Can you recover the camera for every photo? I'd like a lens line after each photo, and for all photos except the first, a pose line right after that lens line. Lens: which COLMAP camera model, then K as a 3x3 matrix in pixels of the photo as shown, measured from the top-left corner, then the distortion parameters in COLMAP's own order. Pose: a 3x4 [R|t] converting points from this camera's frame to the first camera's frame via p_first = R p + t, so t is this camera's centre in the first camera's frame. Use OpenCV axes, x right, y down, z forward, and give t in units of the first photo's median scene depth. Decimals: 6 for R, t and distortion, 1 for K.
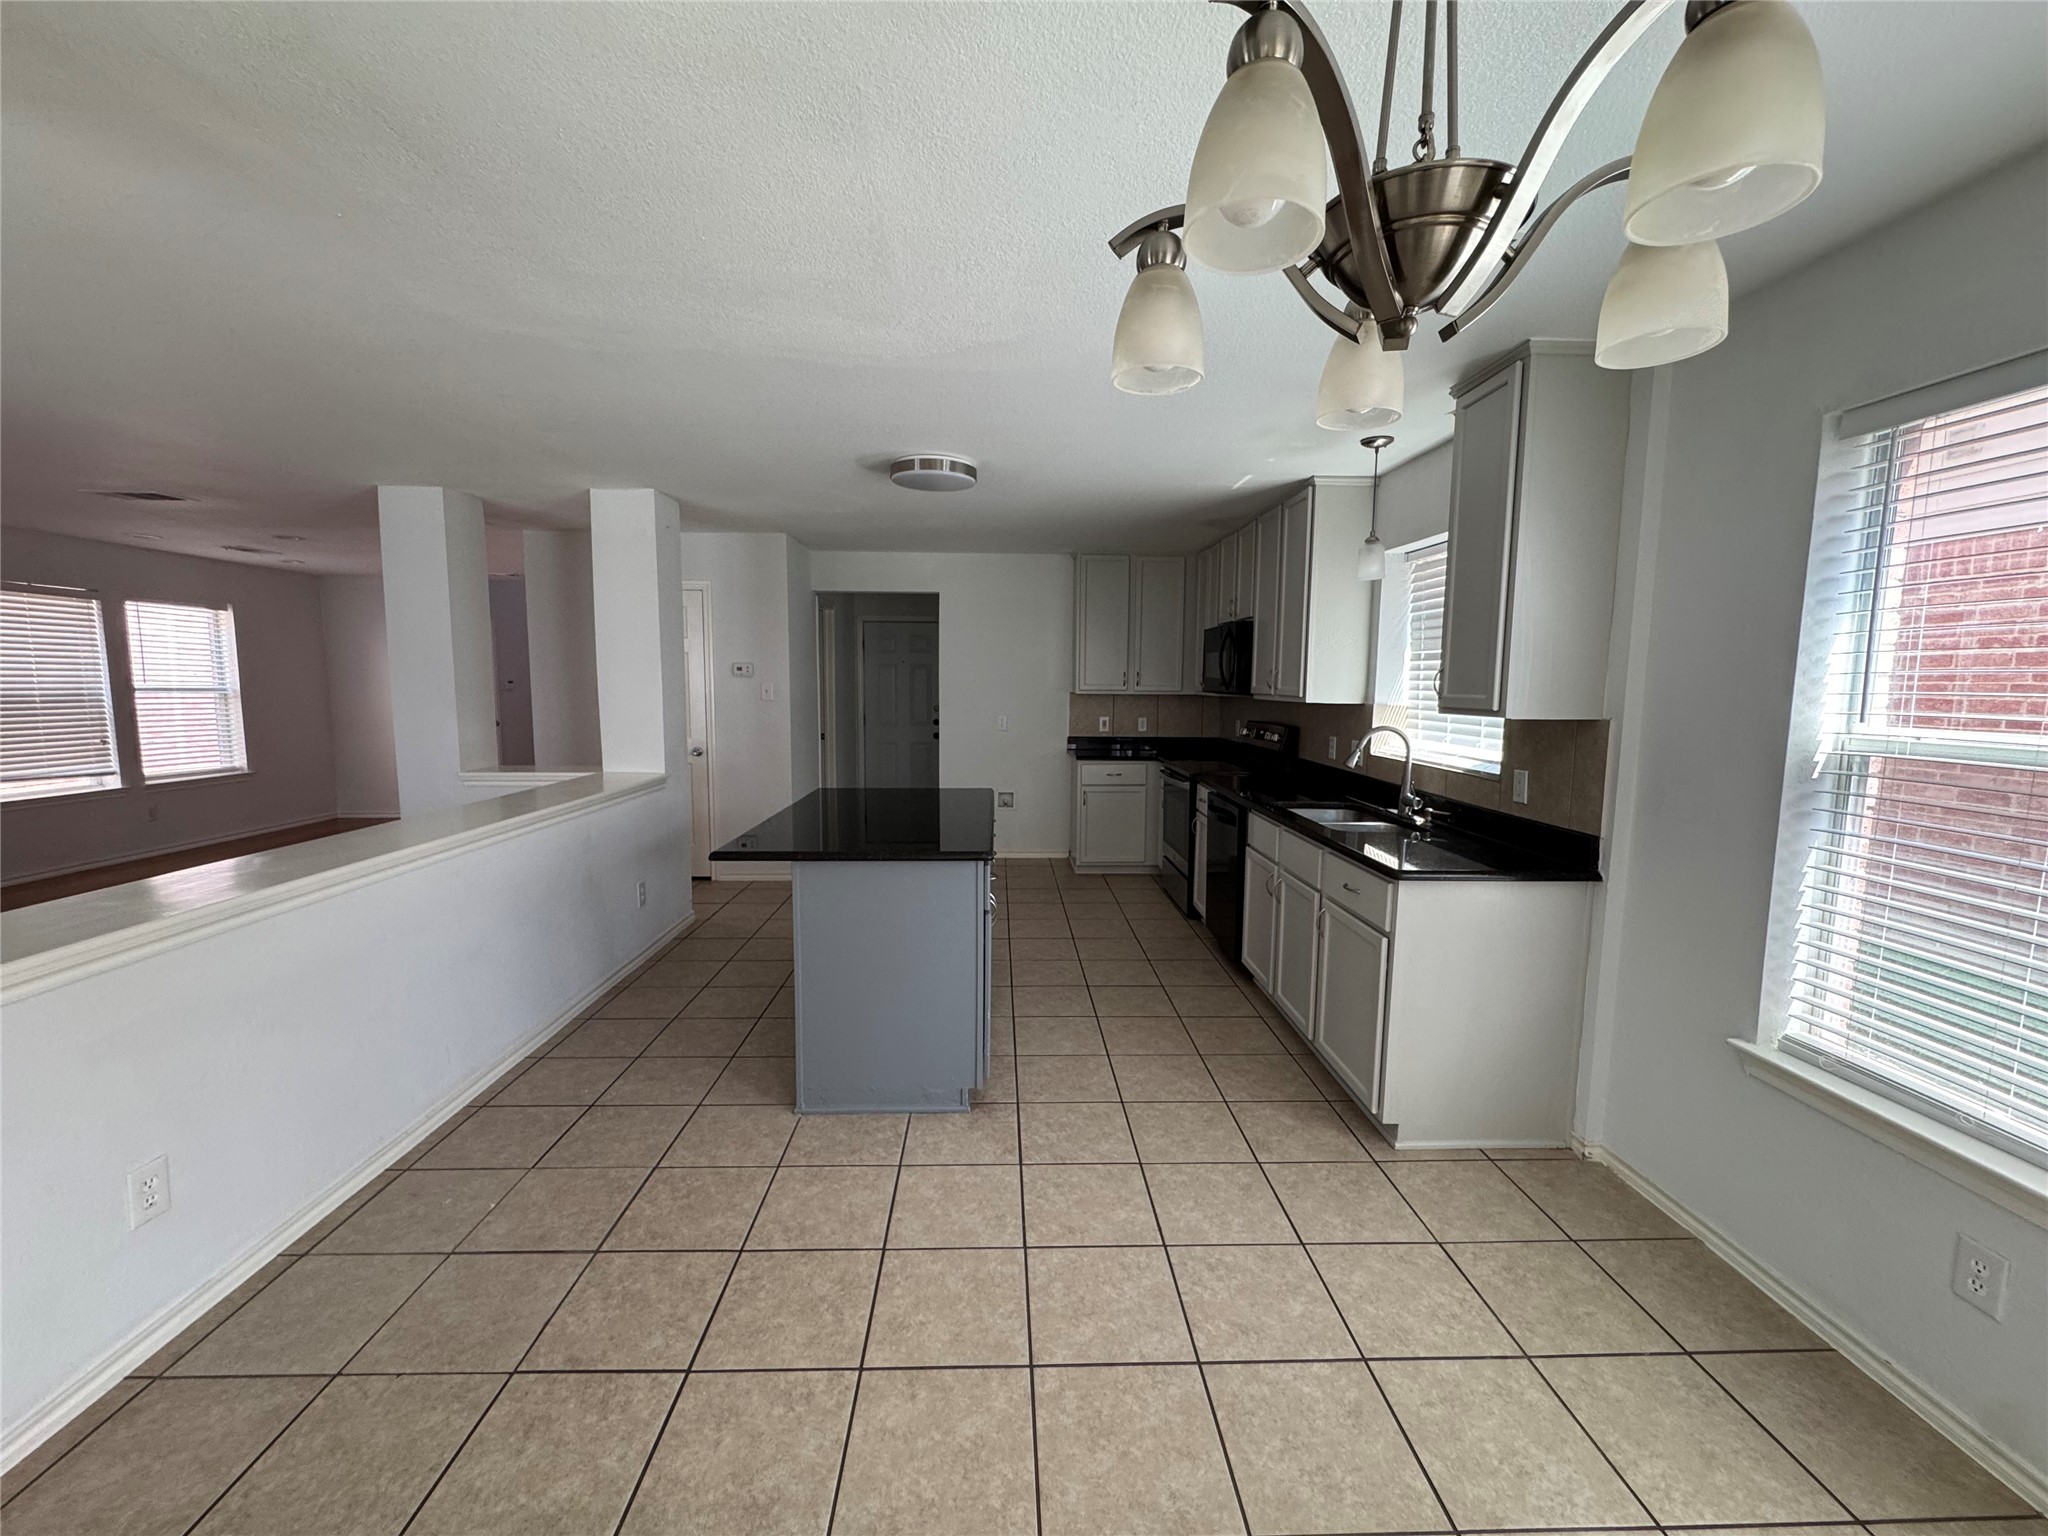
lens RADIAL K [[818.3, 0, 1021.0], [0, 818.3, 769.1], [0, 0, 1]] dist [-0.000996, -0.000164]
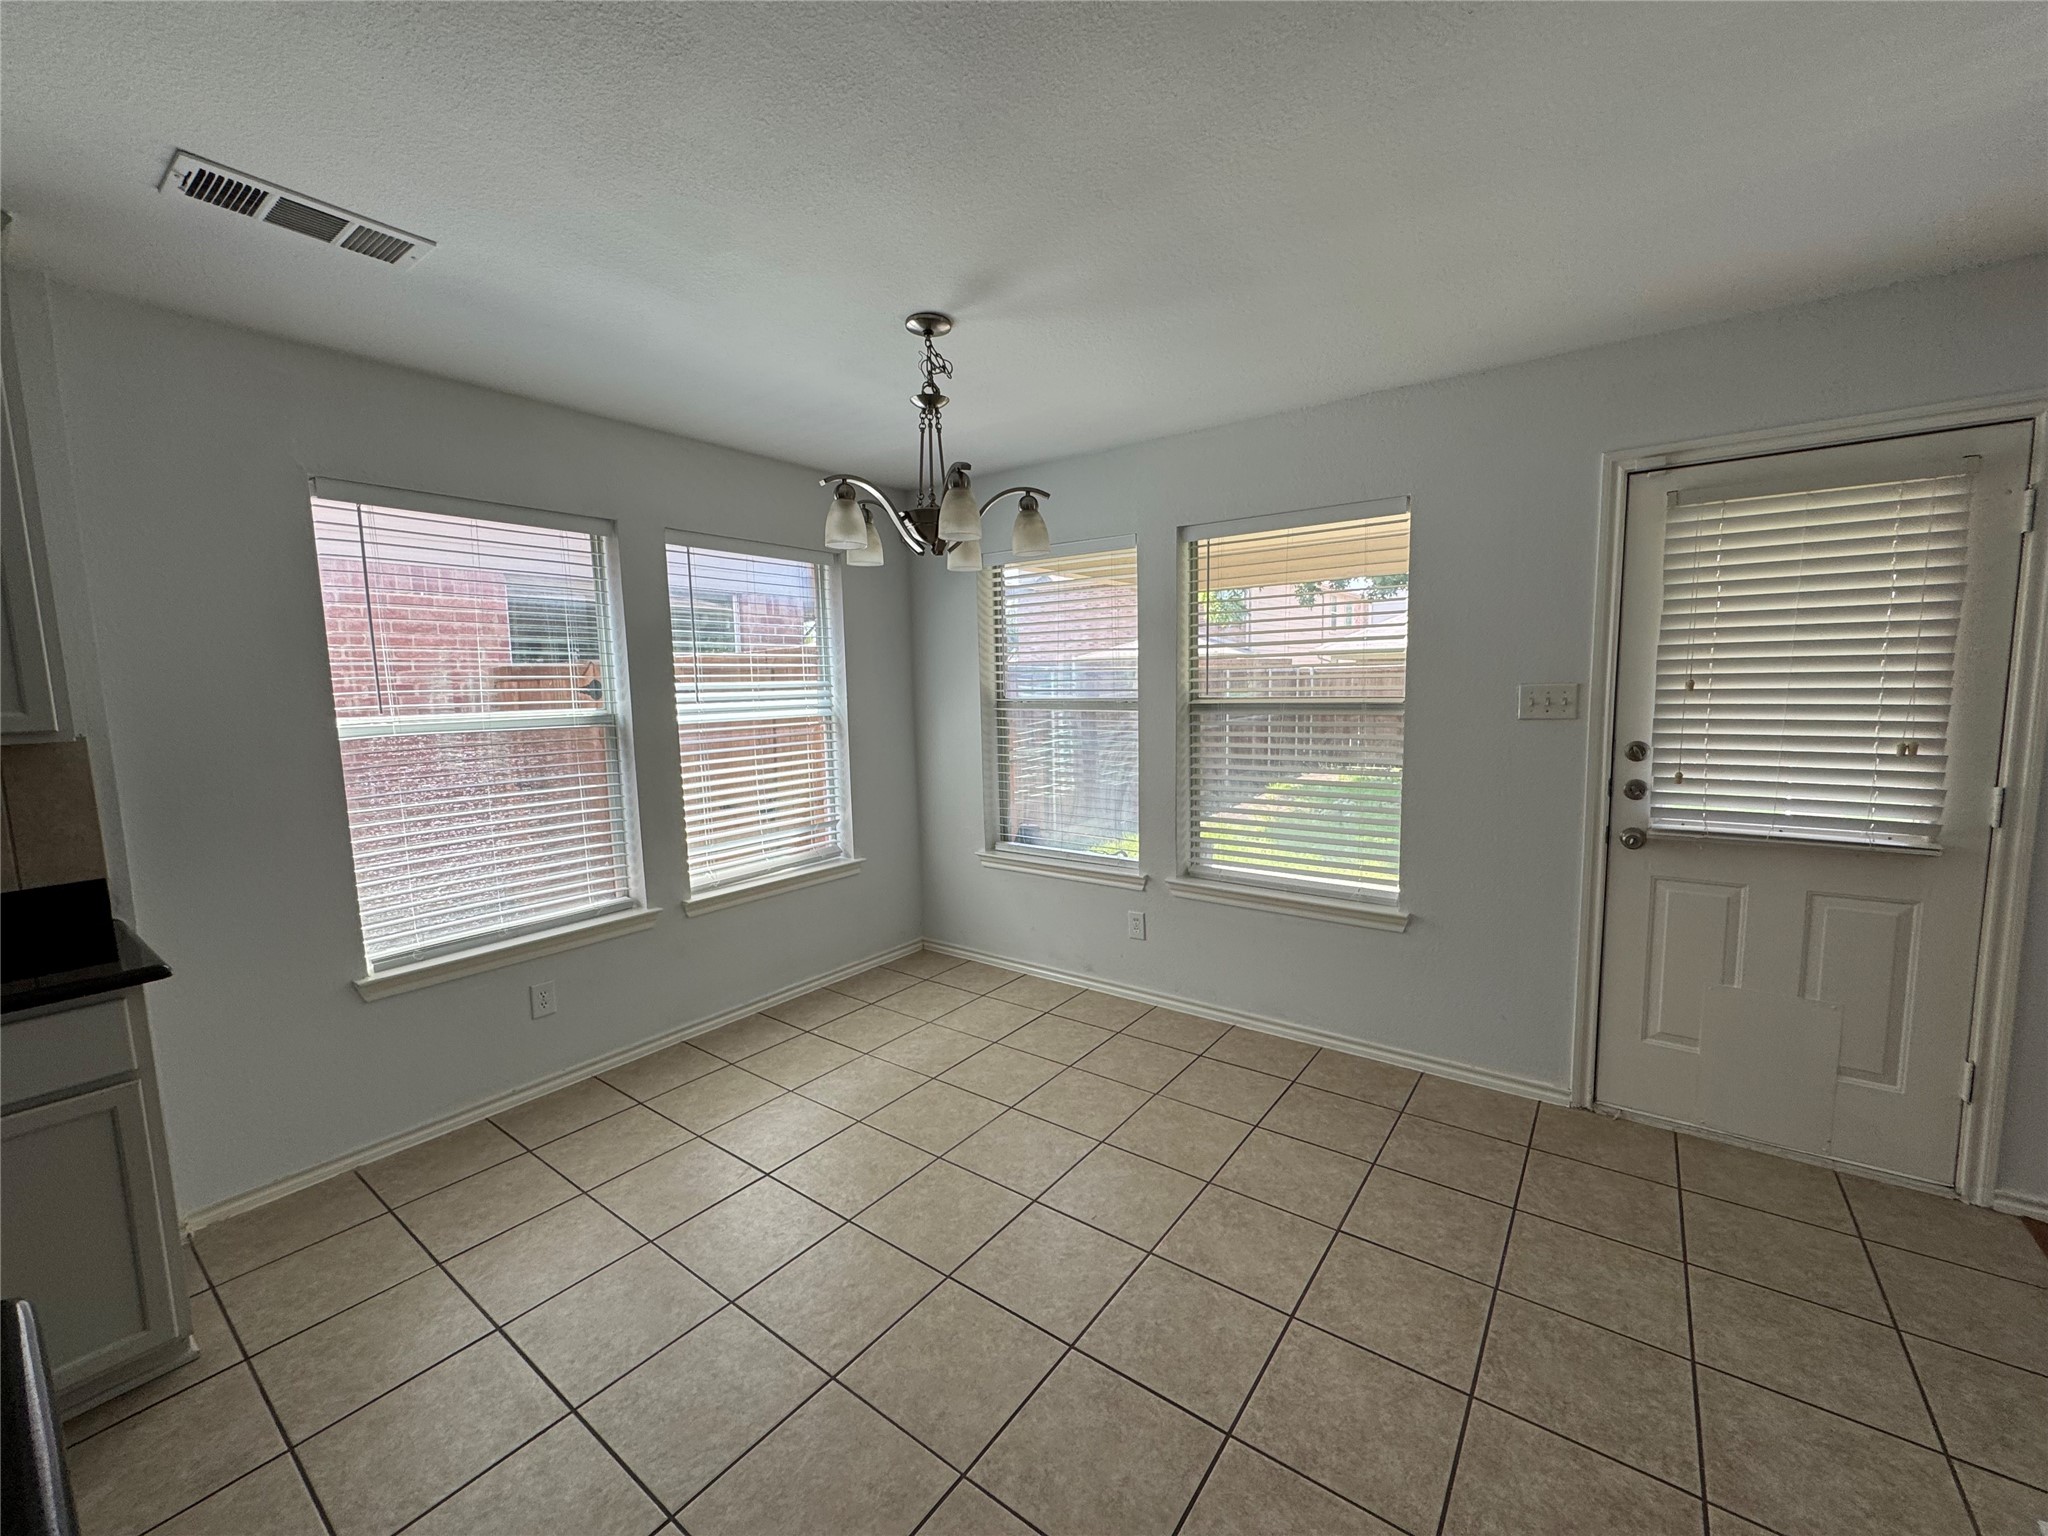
lens RADIAL K [[818.3, 0, 1021.0], [0, 818.3, 769.1], [0, 0, 1]] dist [-0.000996, -0.000164]
pose [[-0.779589, -0.062349, 0.623180, -0.590193], [0.078606, 0.977423, 0.196125, -0.129229], [-0.621339, 0.201882, -0.757088, 1.176393]]
